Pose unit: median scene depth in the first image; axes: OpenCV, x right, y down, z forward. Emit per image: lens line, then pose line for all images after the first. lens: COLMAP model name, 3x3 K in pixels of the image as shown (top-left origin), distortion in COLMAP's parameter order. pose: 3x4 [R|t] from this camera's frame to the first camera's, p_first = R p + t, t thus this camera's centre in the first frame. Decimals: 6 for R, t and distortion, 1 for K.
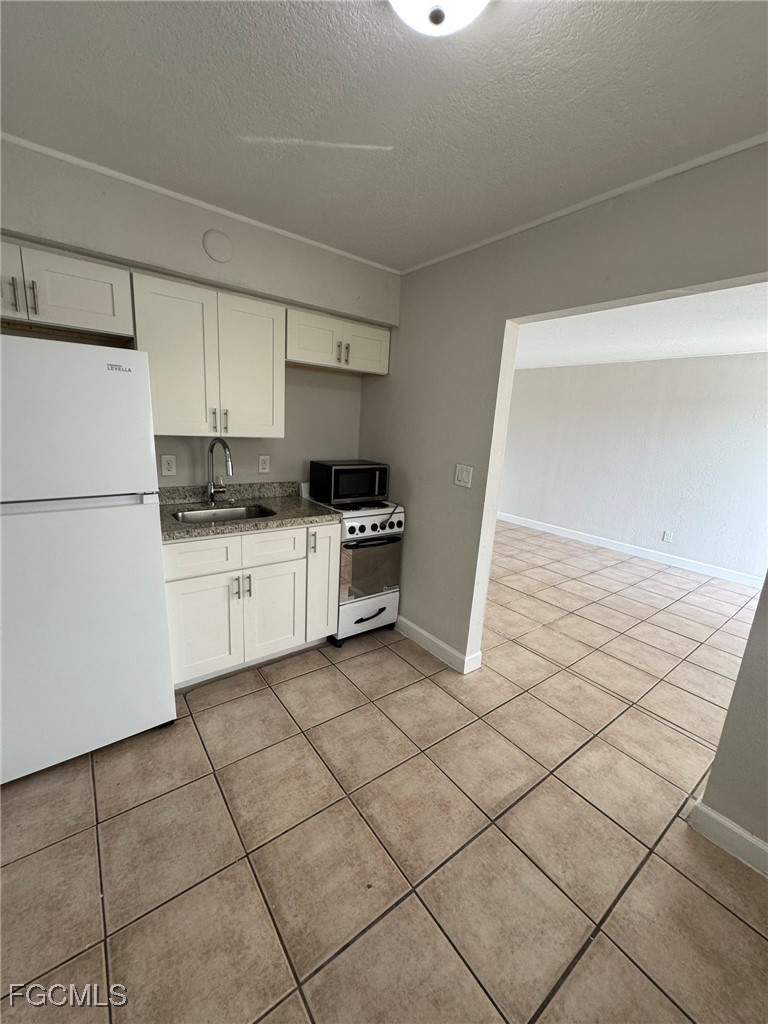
lens RADIAL K [[410.0, 0, 385.2], [0, 410.0, 513.2], [0, 0, 1]] dist [-0.001199, -0.000057]
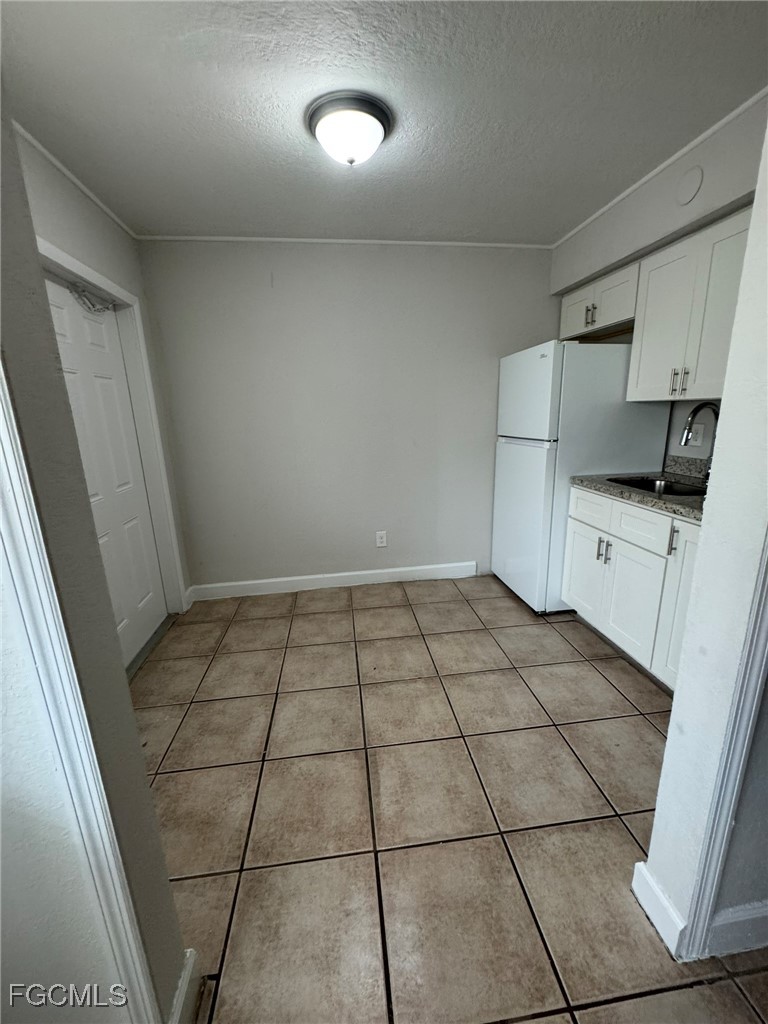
lens RADIAL K [[410.0, 0, 385.2], [0, 410.0, 513.2], [0, 0, 1]] dist [-0.001199, -0.000057]
pose [[-0.502870, 0.167042, -0.848067, 0.898948], [-0.191161, 0.935361, 0.297587, -0.121409], [0.842958, 0.311765, -0.438433, 1.144894]]
